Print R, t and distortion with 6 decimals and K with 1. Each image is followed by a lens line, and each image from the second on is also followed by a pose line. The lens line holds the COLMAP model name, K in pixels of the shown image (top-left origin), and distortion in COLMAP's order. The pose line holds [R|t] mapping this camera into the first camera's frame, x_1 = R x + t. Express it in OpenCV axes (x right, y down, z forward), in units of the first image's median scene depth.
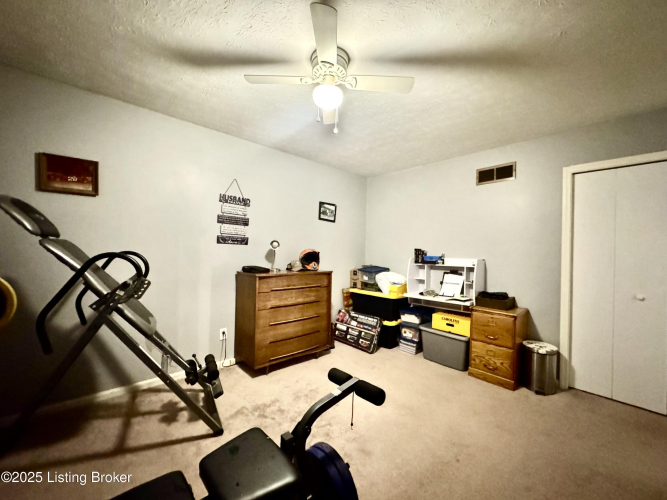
lens RADIAL K [[266.3, 0, 334.9], [0, 266.3, 252.8], [0, 0, 1]] dist [-0.001730, -0.000476]
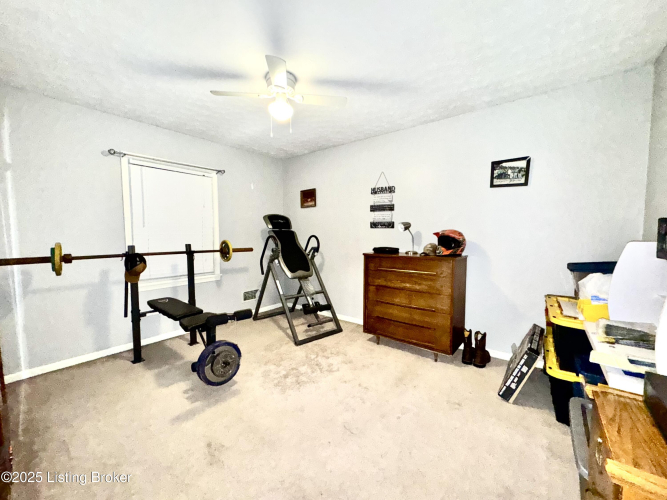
lens RADIAL K [[266.3, 0, 335.0], [0, 266.3, 250.7], [0, 0, 1]] dist [-0.001730, -0.000476]
pose [[0.155993, 0.043009, -0.986821, 0.656440], [0.002051, 0.999035, 0.043866, 0.013264], [0.987756, -0.008867, 0.155754, 0.532727]]
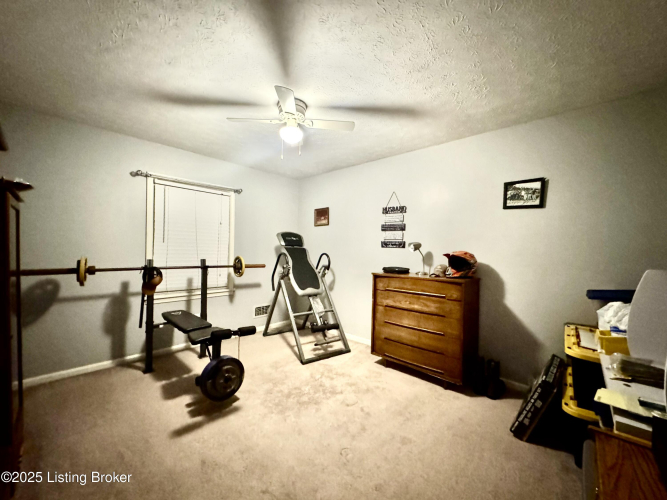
lens RADIAL K [[266.3, 0, 335.0], [0, 266.3, 251.1], [0, 0, 1]] dist [-0.001730, -0.000476]
pose [[0.082929, -0.016683, -0.996416, 0.664883], [-0.021354, 0.999601, -0.018514, 0.008564], [0.996327, 0.022813, 0.082540, 0.567927]]
